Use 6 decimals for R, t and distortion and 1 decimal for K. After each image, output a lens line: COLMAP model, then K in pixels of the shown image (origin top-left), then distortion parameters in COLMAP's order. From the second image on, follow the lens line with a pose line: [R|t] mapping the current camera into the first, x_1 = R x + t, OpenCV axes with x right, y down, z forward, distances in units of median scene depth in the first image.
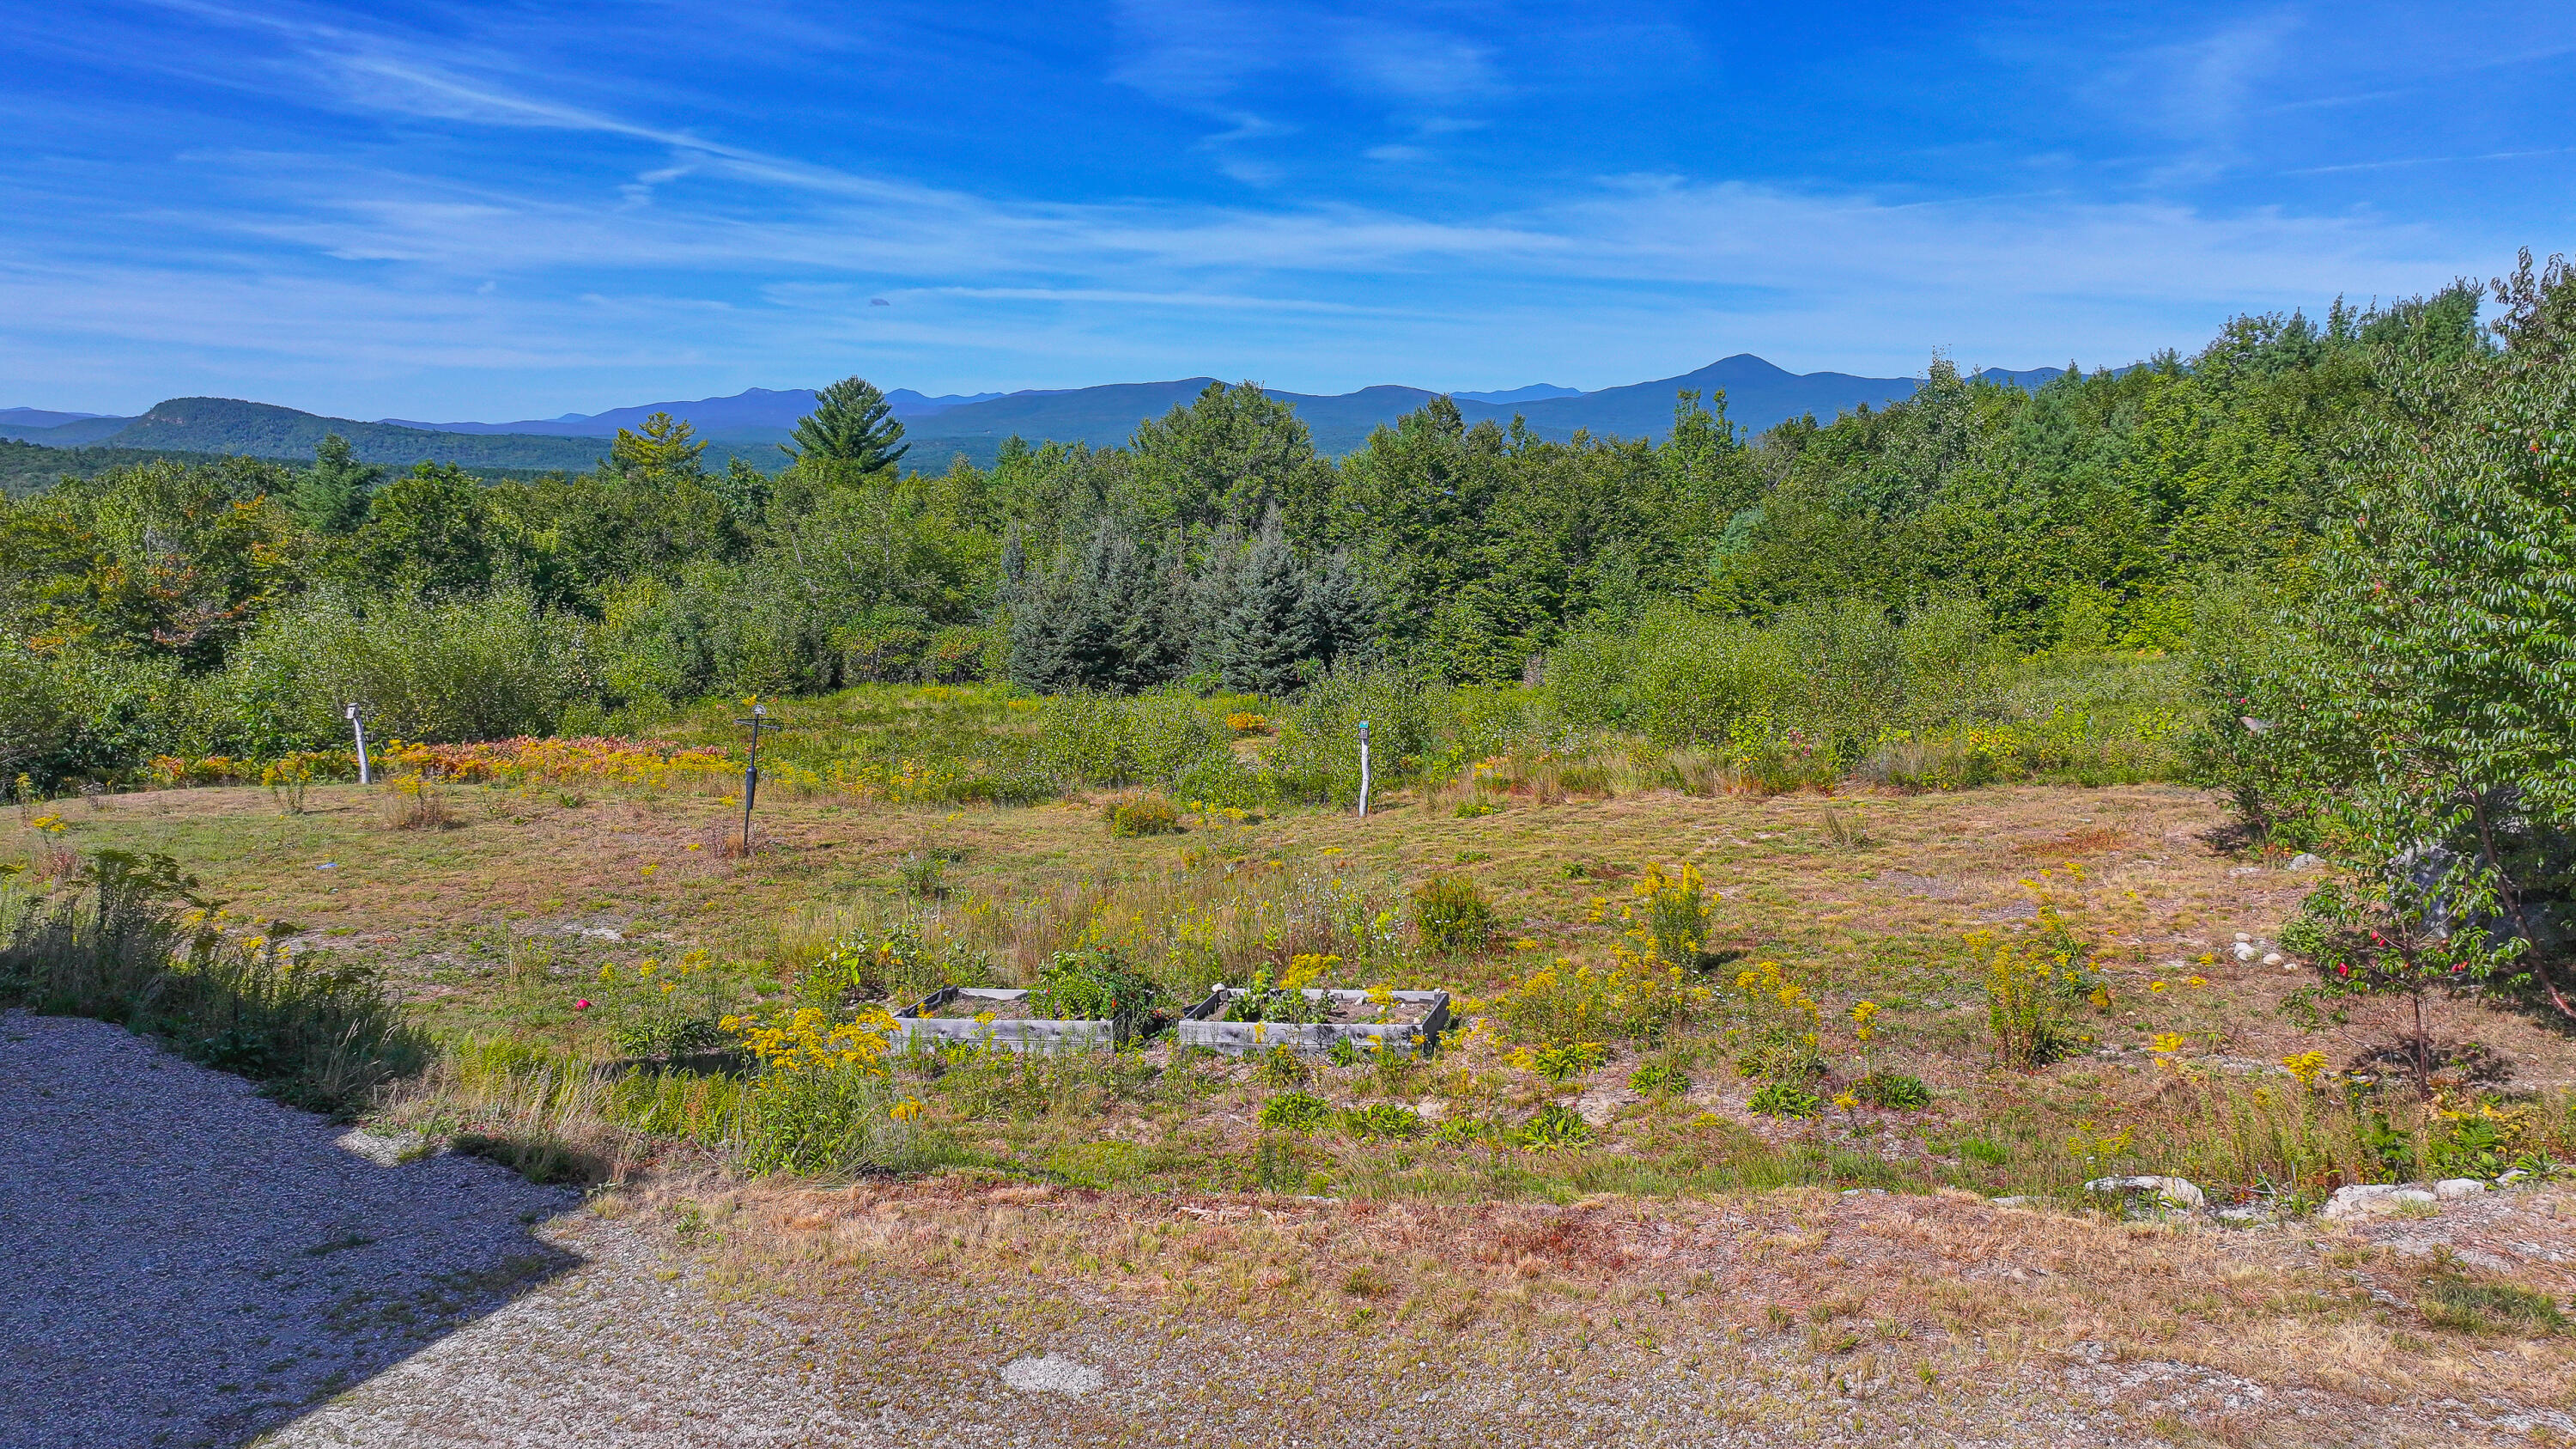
lens RADIAL K [[1798.3, 0, 1288.0], [0, 1798.3, 724.5], [0, 0, 1]] dist [0.000528, 0.003920]
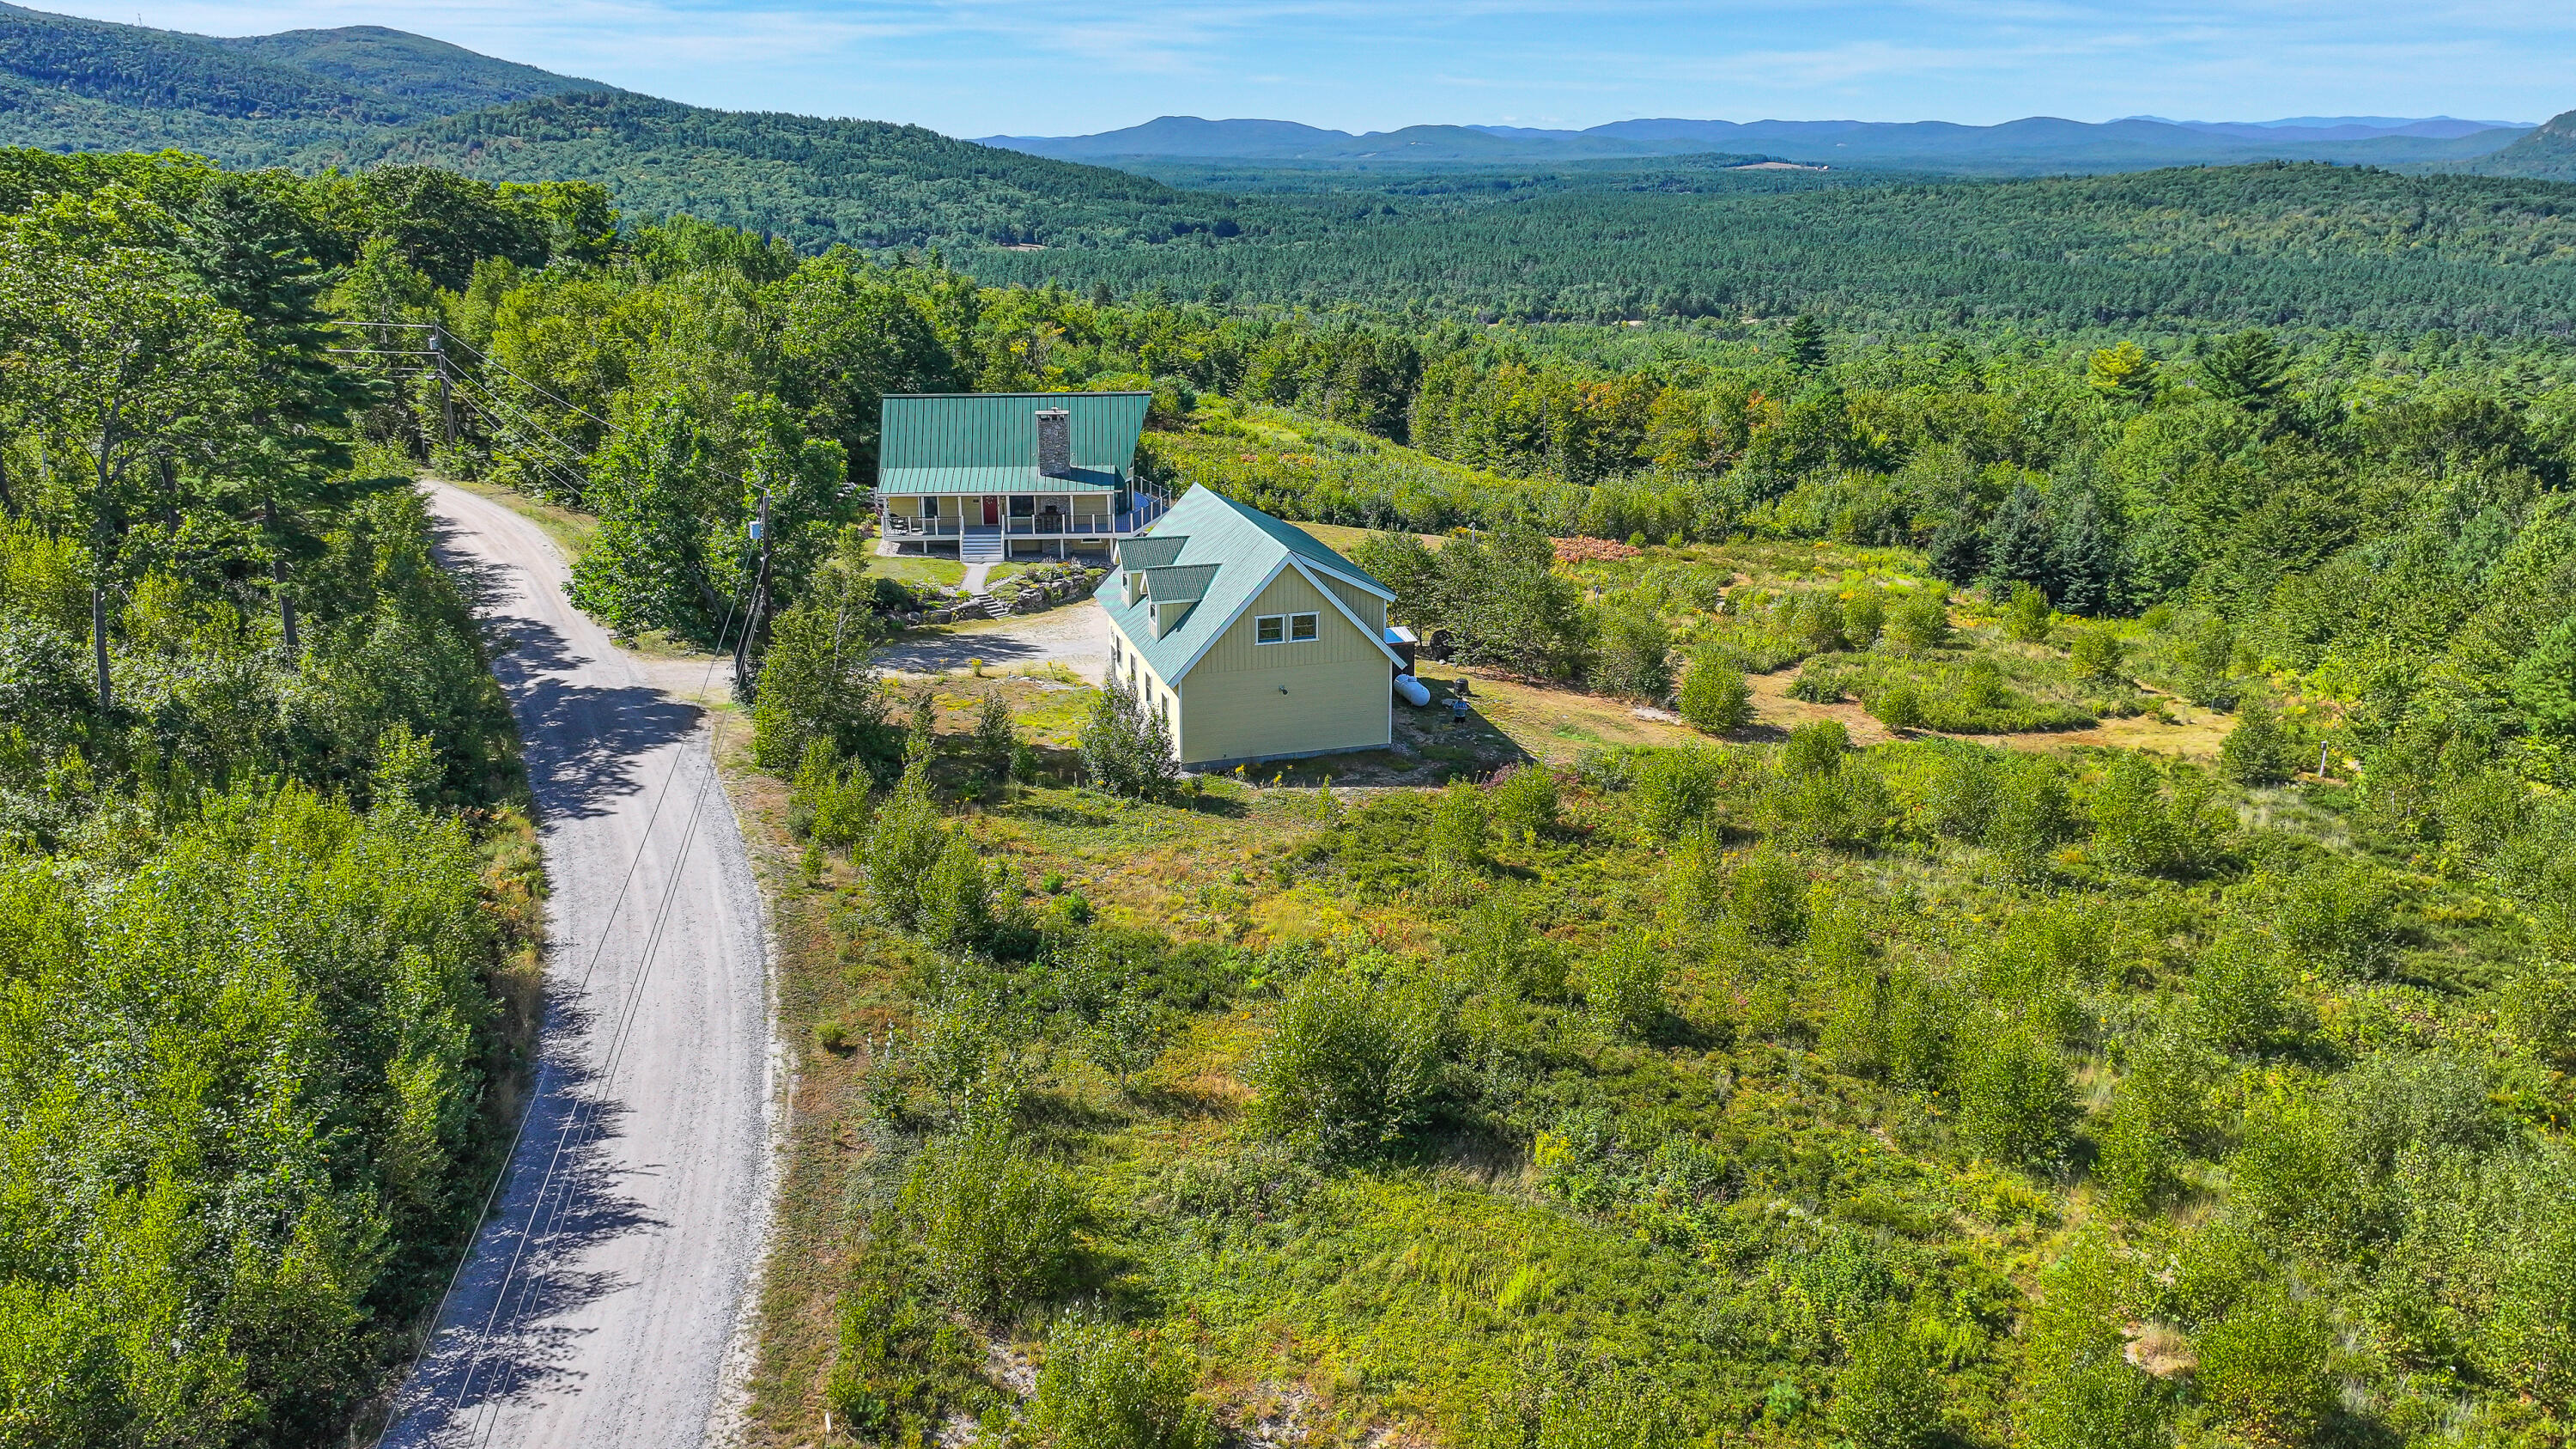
lens RADIAL K [[1798.3, 0, 1288.0], [0, 1798.3, 724.5], [0, 0, 1]] dist [0.000528, 0.003920]
pose [[0.406267, 0.279452, -0.869973, 0.194365], [-0.142976, 0.959801, 0.241538, -0.015820], [0.902499, 0.026257, 0.429890, -0.142482]]
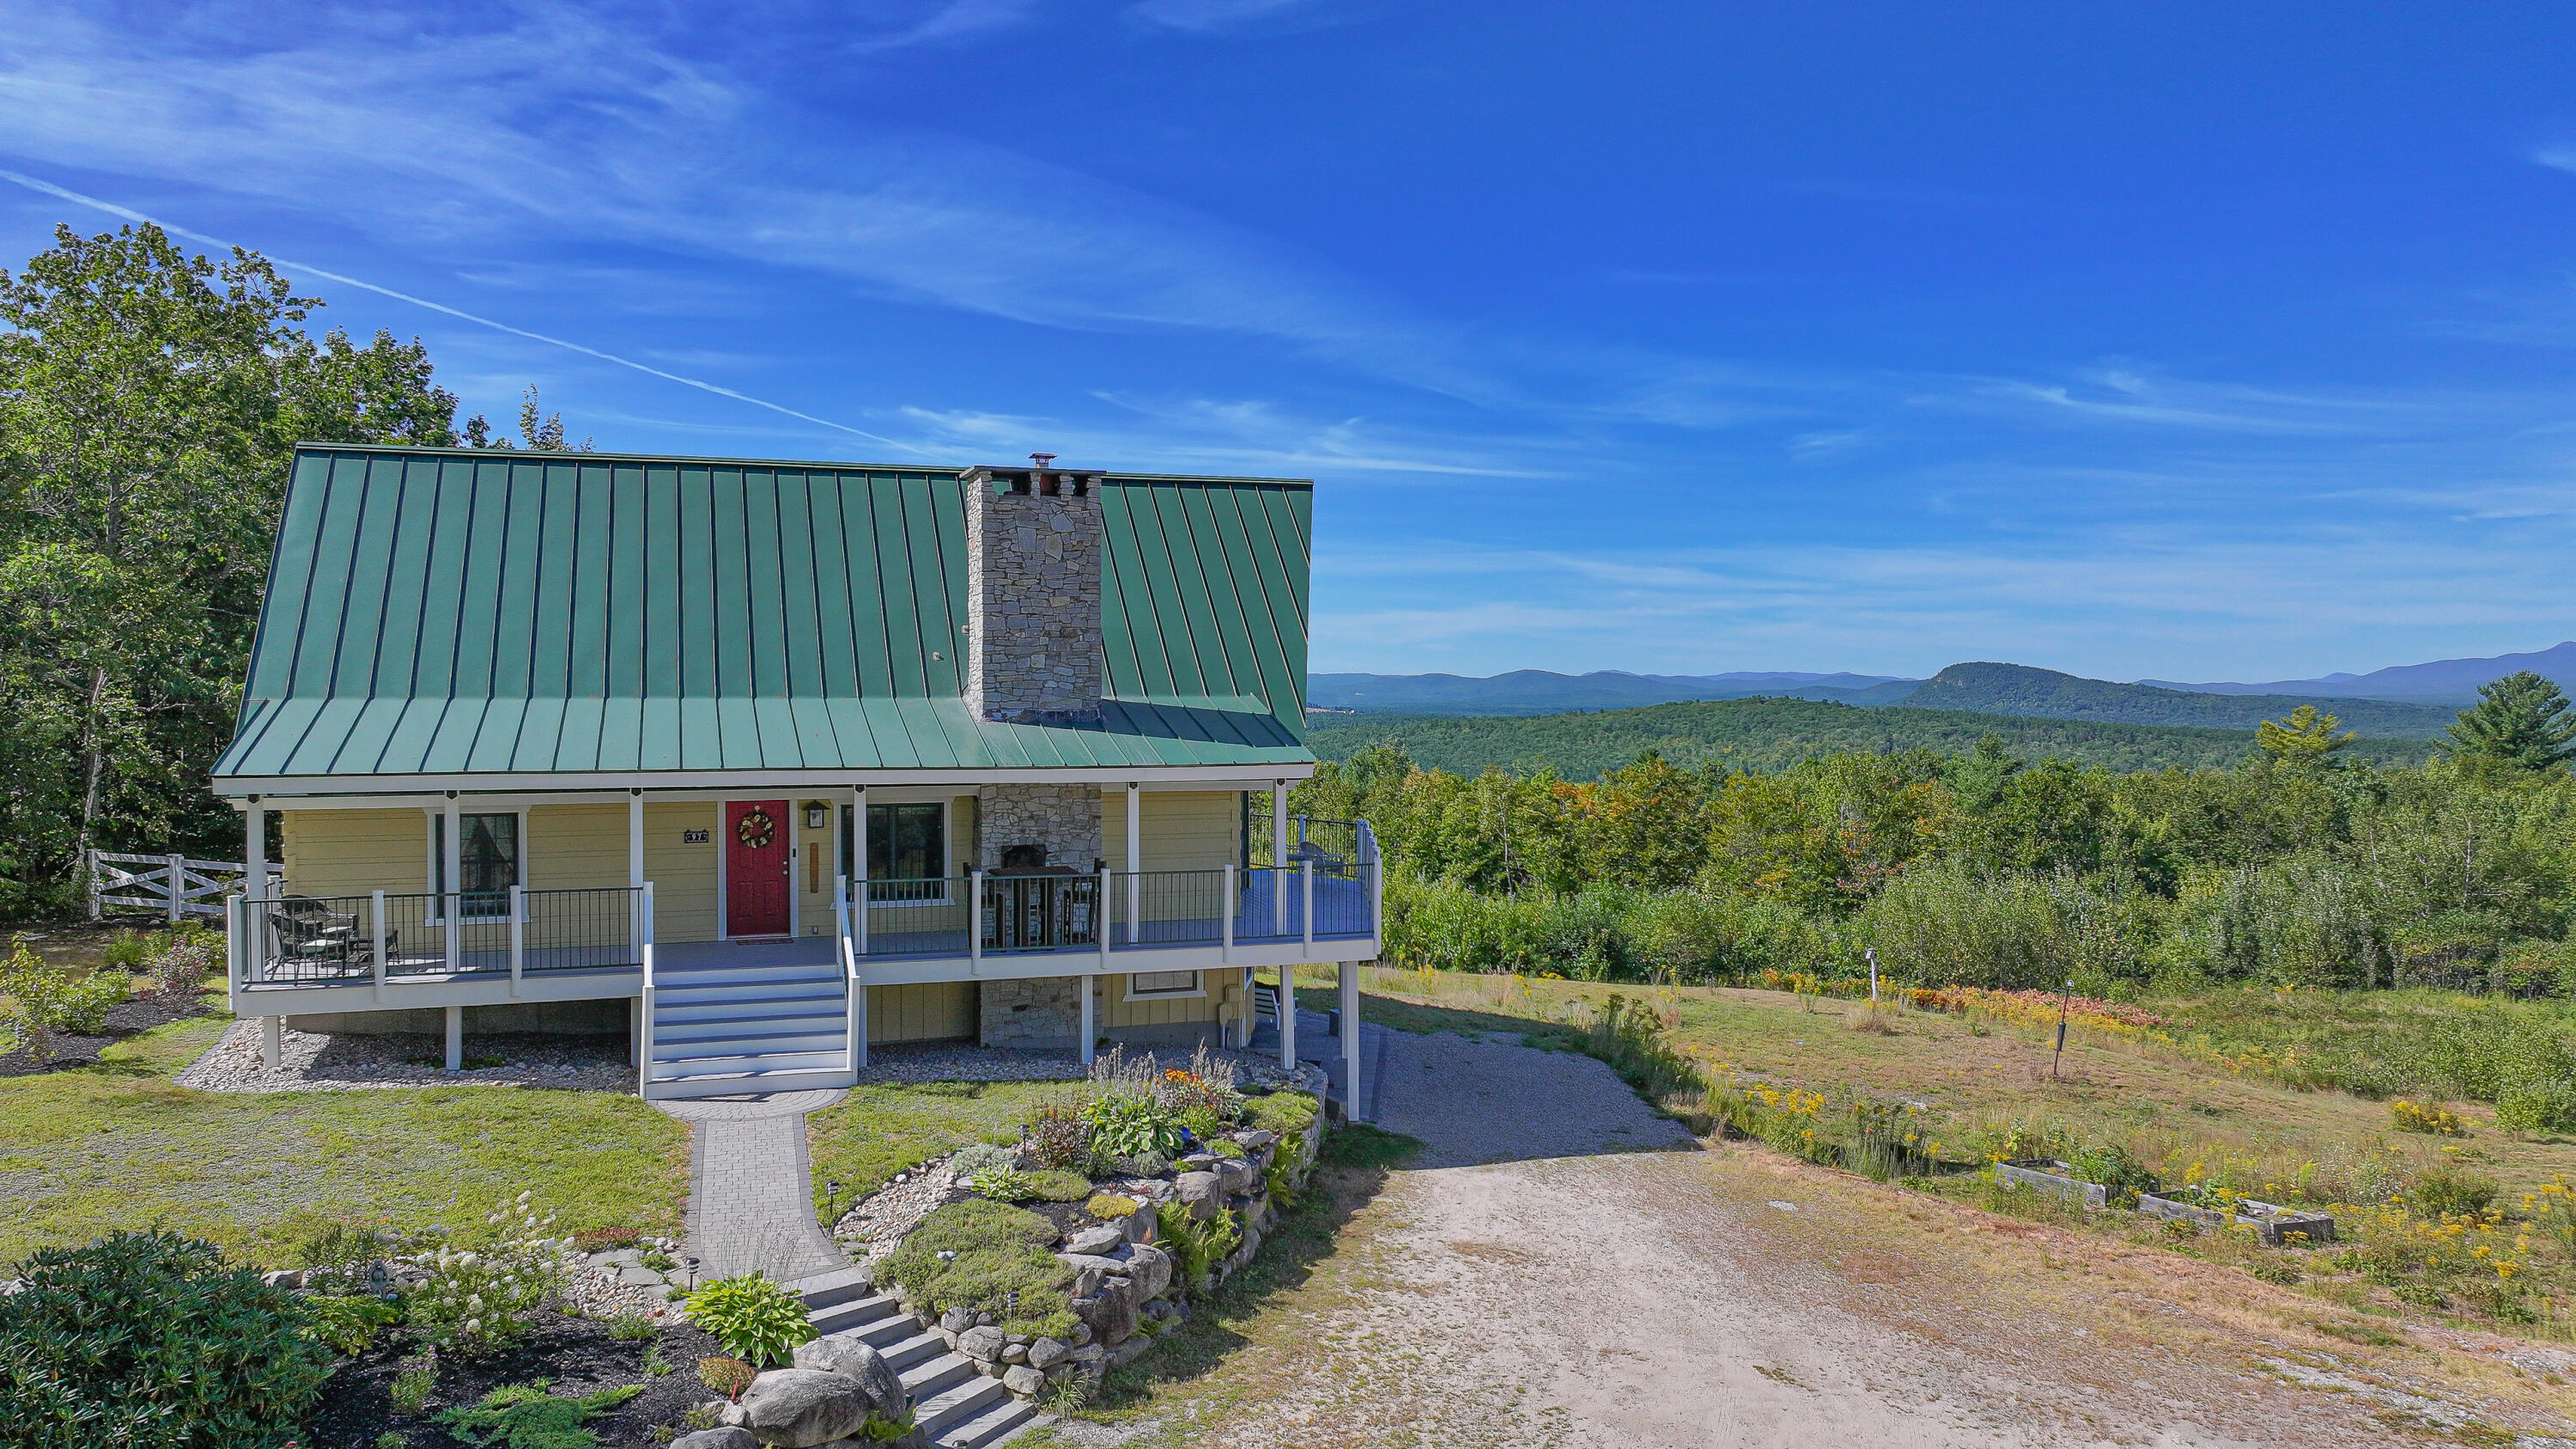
lens RADIAL K [[1798.3, 0, 1288.0], [0, 1798.3, 724.5], [0, 0, 1]] dist [0.000528, 0.003920]
pose [[0.615752, 0.013737, -0.787820, 0.142972], [-0.124808, 0.988926, -0.080306, -0.005986], [0.777992, 0.147775, 0.610648, -0.129746]]
